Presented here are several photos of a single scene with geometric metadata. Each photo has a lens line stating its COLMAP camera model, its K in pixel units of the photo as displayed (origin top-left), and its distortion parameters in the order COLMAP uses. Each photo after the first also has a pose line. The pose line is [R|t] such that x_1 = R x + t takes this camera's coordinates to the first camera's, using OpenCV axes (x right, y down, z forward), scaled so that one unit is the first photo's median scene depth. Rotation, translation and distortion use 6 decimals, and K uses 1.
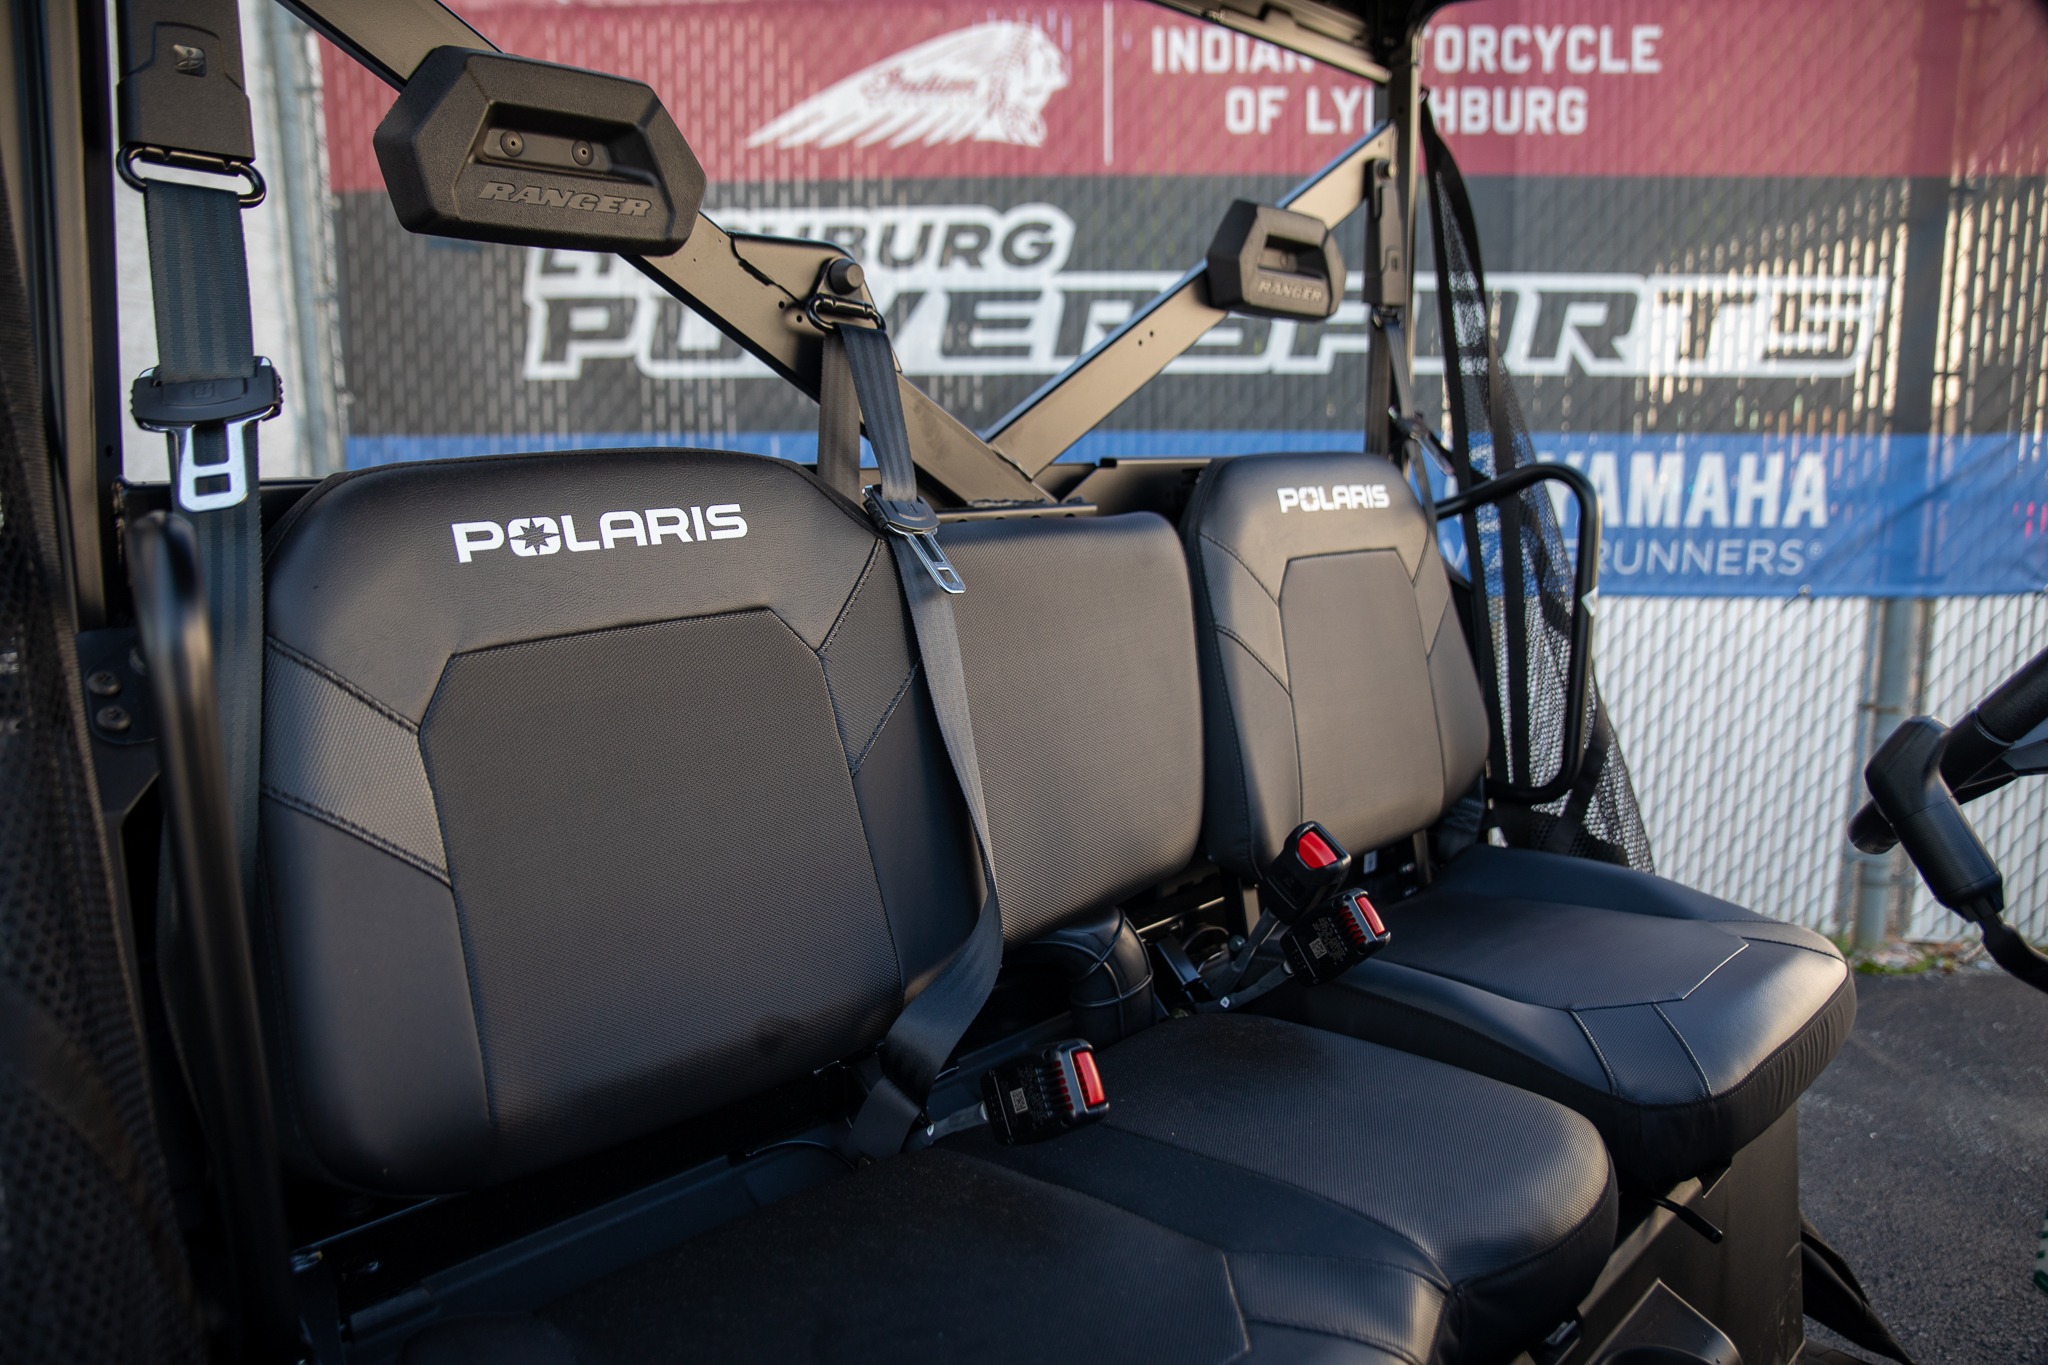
lens RADIAL K [[1423.0, 0, 1026.3], [0, 1423.0, 672.9], [0, 0, 1]] dist [-0.139892, 0.109923]
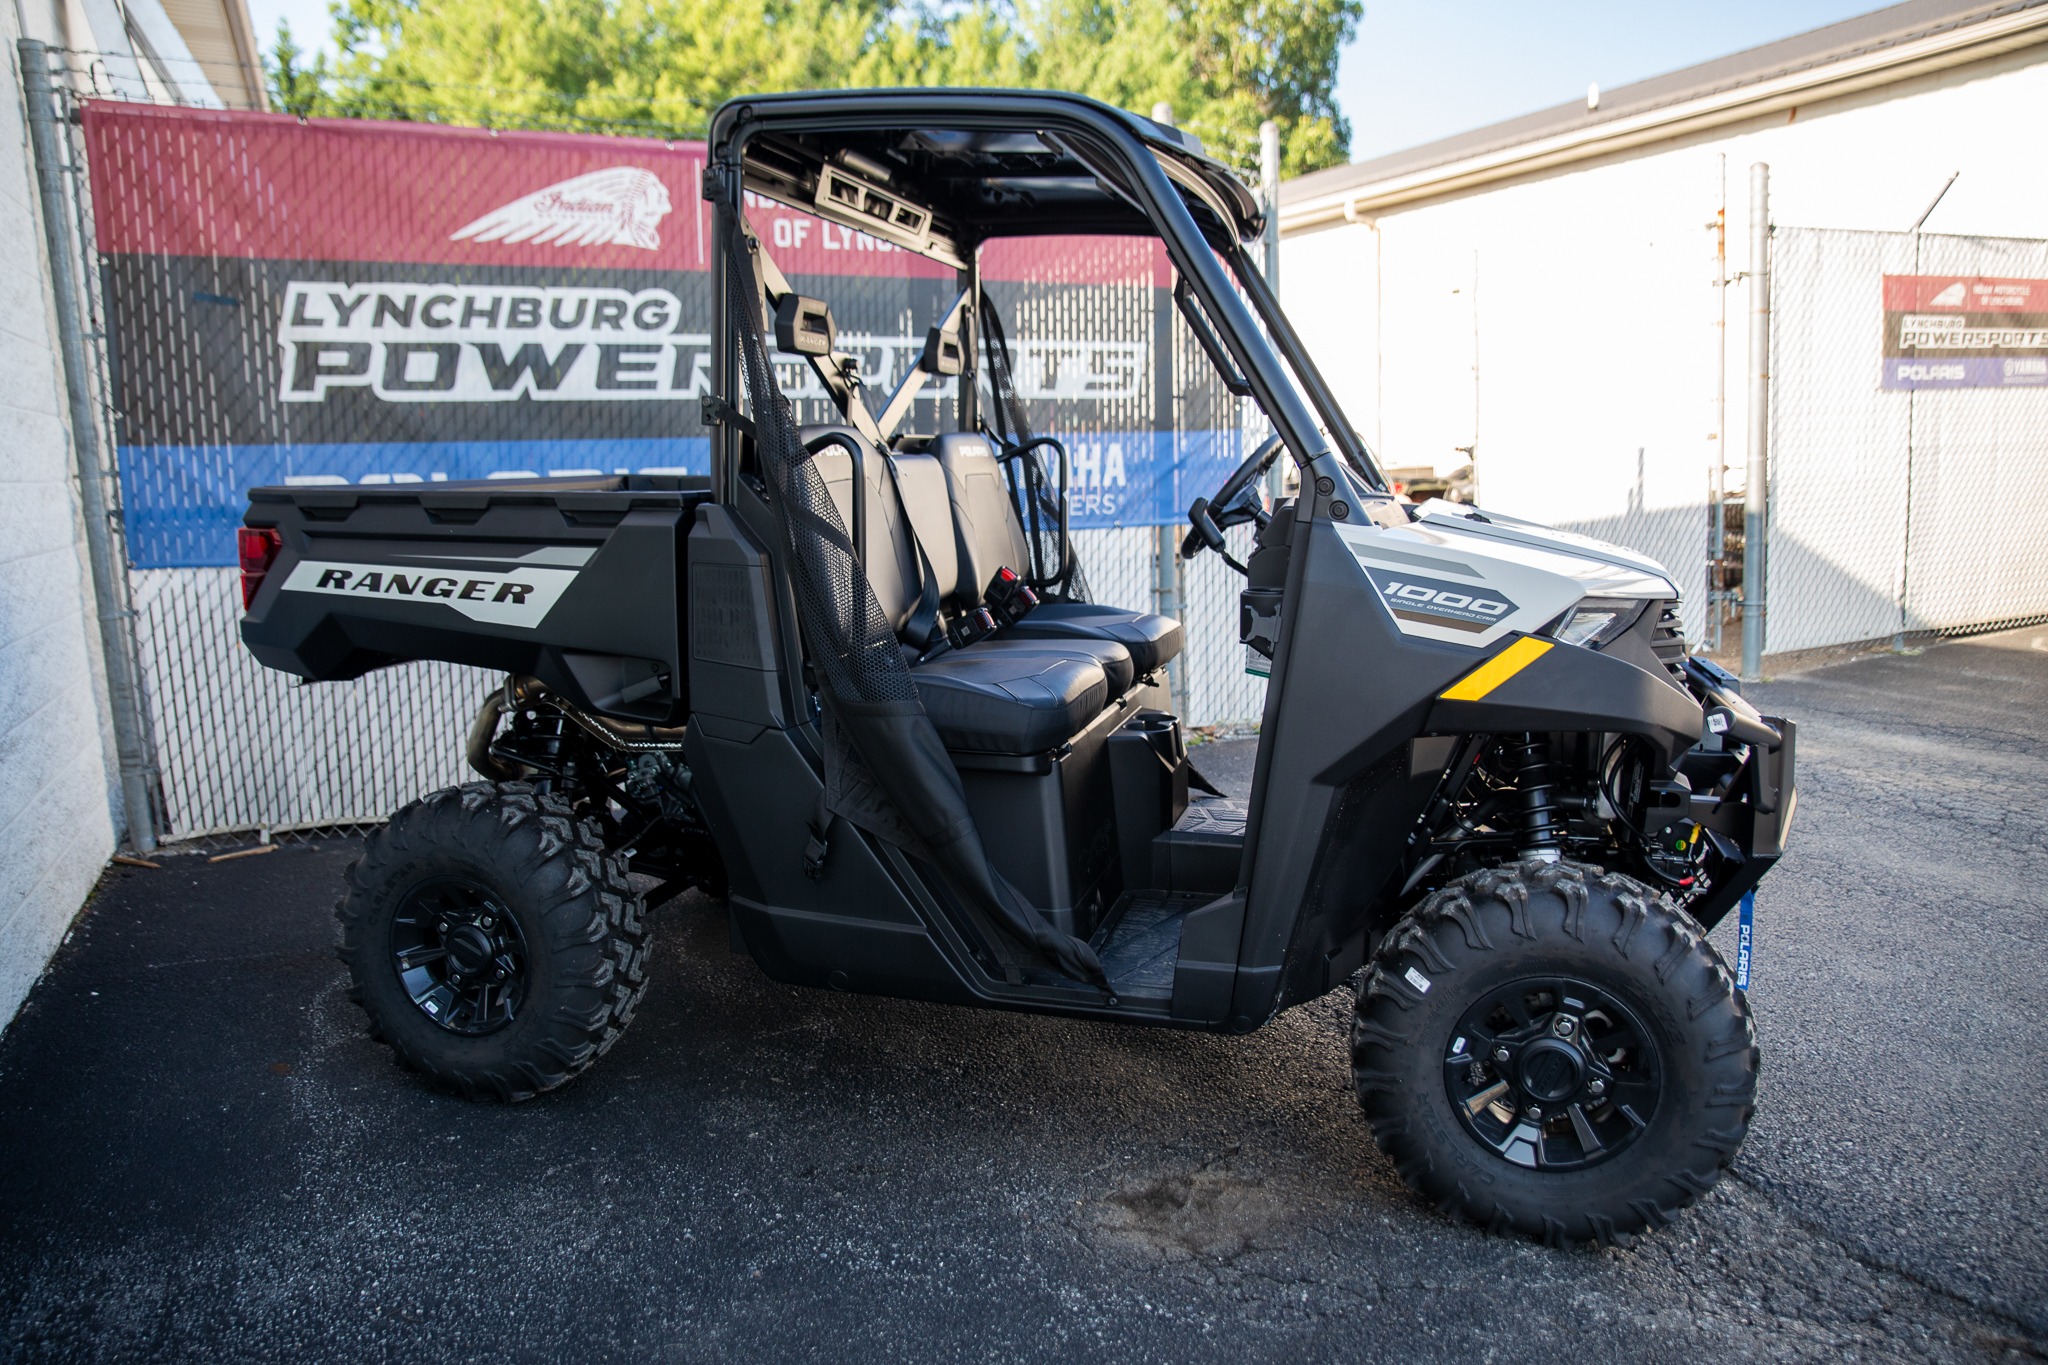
lens RADIAL K [[1423.0, 0, 1026.3], [0, 1423.0, 672.9], [0, 0, 1]] dist [-0.139892, 0.109923]
pose [[0.881457, -0.079640, 0.465501, -0.375405], [0.087548, 0.996149, 0.004647, 0.108862], [-0.464078, 0.036658, 0.885035, -0.509592]]
